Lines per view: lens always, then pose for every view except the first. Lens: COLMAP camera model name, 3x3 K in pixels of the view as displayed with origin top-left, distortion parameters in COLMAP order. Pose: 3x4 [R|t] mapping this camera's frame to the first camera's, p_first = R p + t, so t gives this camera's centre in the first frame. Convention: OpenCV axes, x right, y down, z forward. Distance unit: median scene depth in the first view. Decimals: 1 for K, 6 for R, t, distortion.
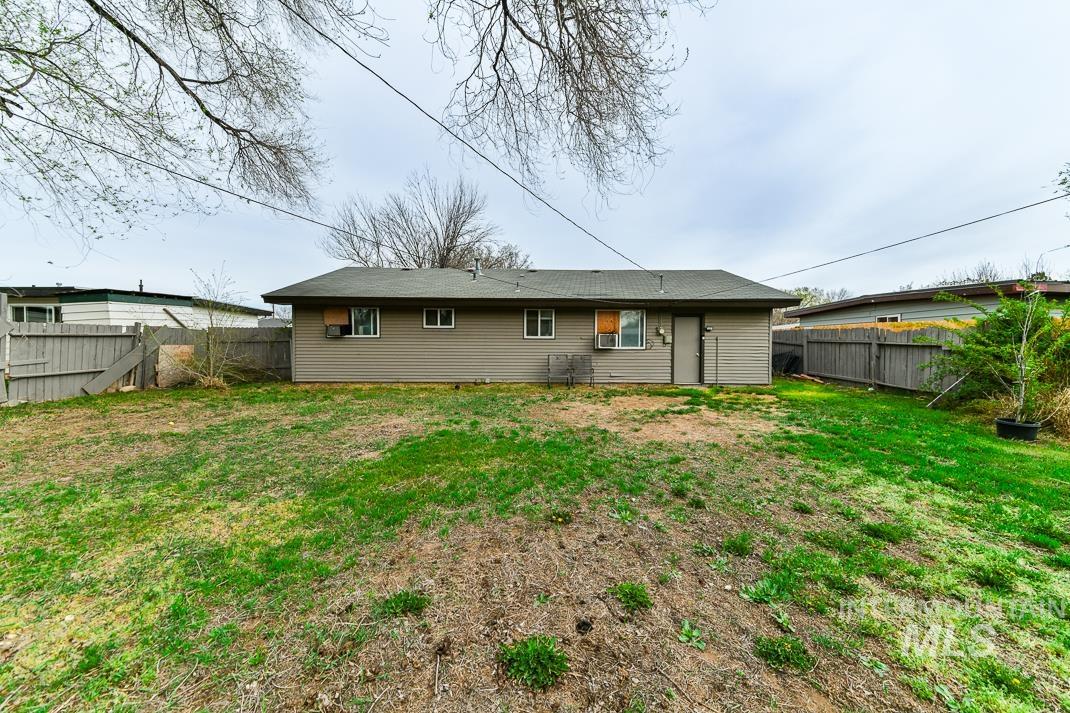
lens RADIAL K [[382.9, 0, 539.0], [0, 382.9, 337.7], [0, 0, 1]] dist [0.025068, 0.000009]
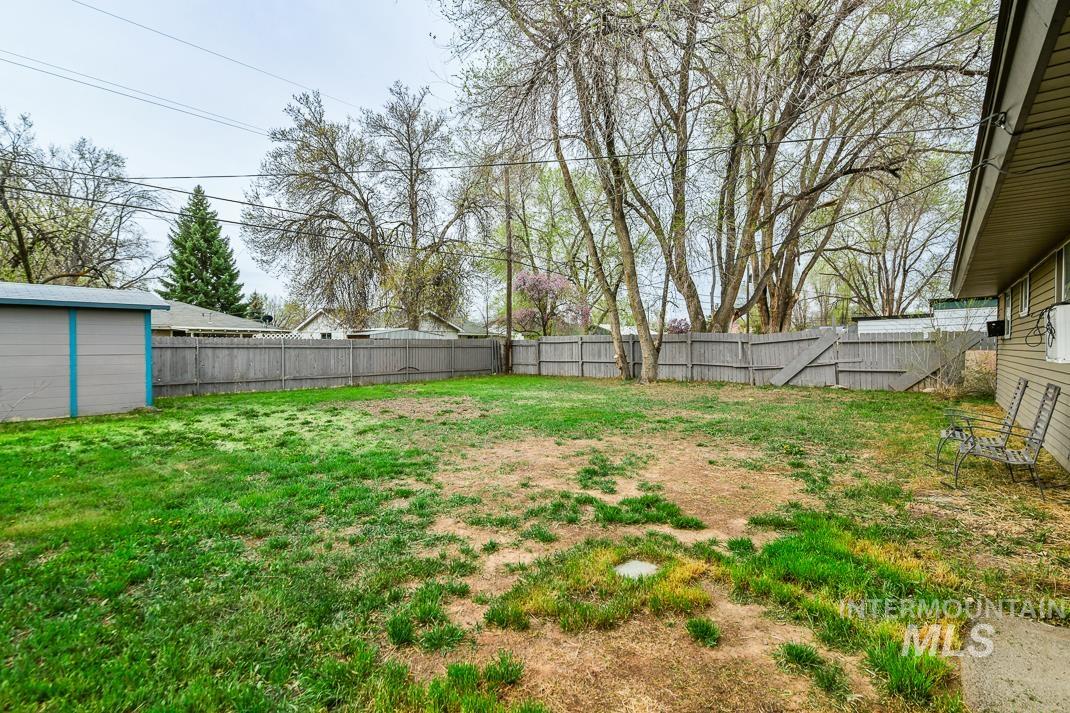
lens RADIAL K [[500.1, 0, 535.0], [0, 500.1, 356.5], [0, 0, 1]] dist [0.000312, -0.000071]
pose [[-0.640307, 0.008029, -0.768077, 0.618604], [-0.000076, 0.999945, 0.010516, 0.021130], [0.768119, 0.006792, -0.640271, 0.960894]]
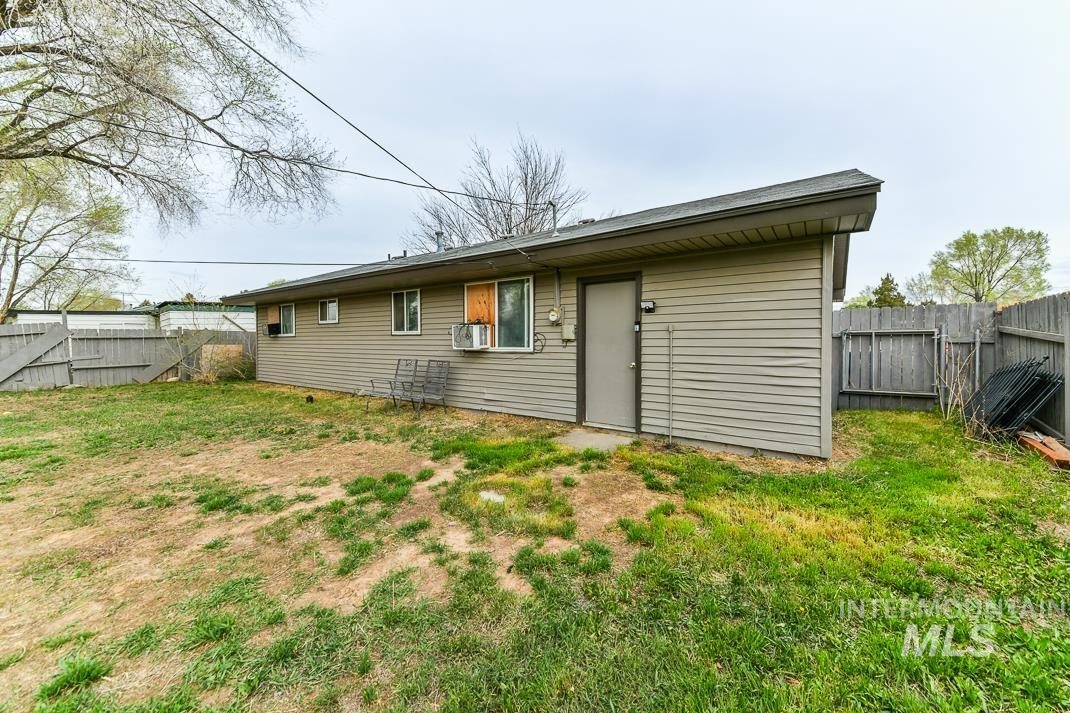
lens RADIAL K [[411.2, 0, 533.6], [0, 411.2, 339.1], [0, 0, 1]] dist [0.000805, -0.000070]
pose [[0.816353, -0.009455, -0.577476, 0.596749], [0.012413, 0.999922, 0.001177, 0.011733], [0.577420, -0.008129, 0.816407, 0.547667]]
